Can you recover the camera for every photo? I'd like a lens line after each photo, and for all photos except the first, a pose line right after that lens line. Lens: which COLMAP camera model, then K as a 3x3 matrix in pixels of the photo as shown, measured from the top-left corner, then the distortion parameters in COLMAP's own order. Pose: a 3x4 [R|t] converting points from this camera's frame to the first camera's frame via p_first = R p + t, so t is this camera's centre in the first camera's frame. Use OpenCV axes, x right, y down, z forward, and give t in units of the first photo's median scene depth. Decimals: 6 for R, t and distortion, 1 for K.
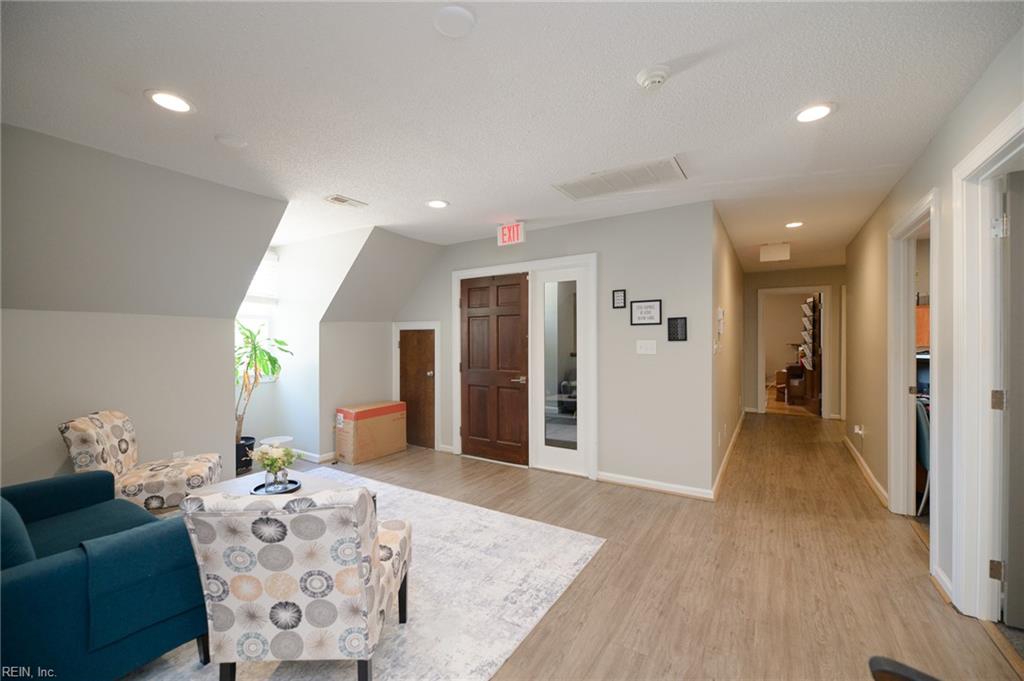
lens RADIAL K [[416.3, 0, 514.0], [0, 416.3, 342.1], [0, 0, 1]] dist [-0.007707, -0.000550]
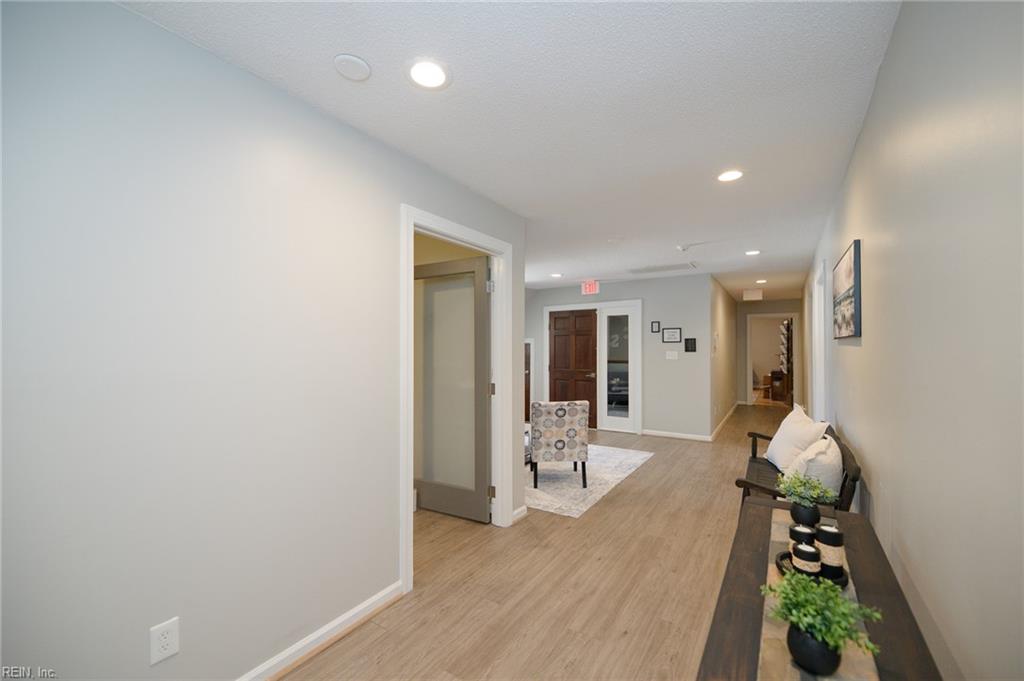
lens RADIAL K [[416.3, 0, 509.9], [0, 416.3, 343.6], [0, 0, 1]] dist [-0.007707, -0.000550]
pose [[0.999788, 0.005661, -0.019804, -0.301634], [-0.006060, 0.999779, -0.020115, 0.002274], [0.019686, 0.020231, 0.999602, -0.694777]]
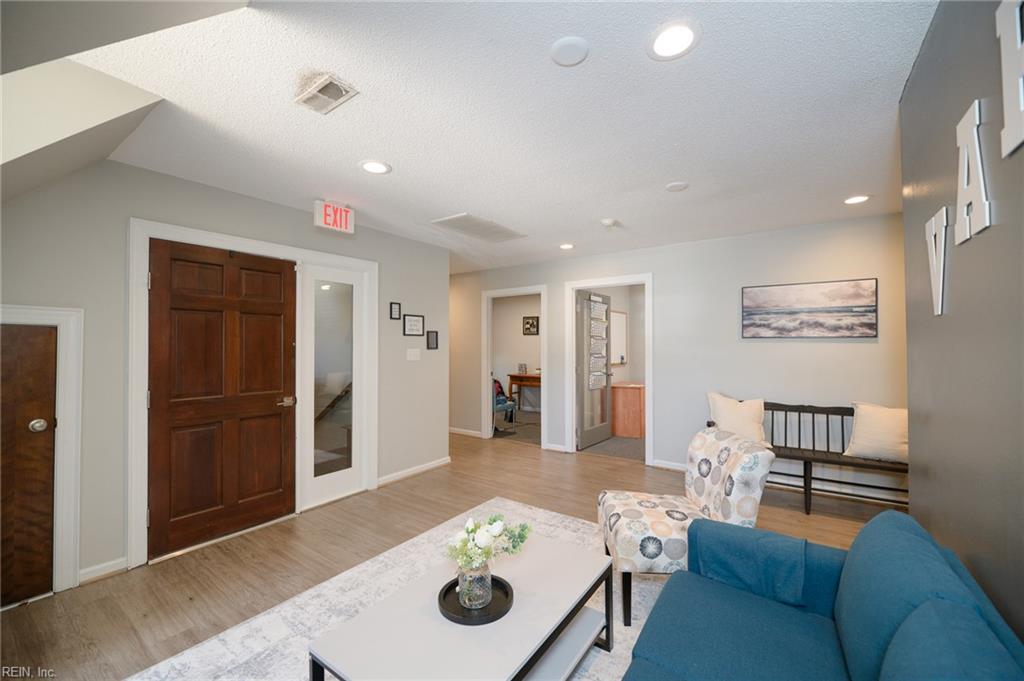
lens RADIAL K [[416.3, 0, 506.9], [0, 416.3, 347.0], [0, 0, 1]] dist [-0.007707, -0.000550]
pose [[0.063167, 0.001736, 0.998001, -0.792032], [0.007954, 0.999966, -0.002243, -0.004435], [-0.997971, 0.008080, 0.063151, 0.622702]]
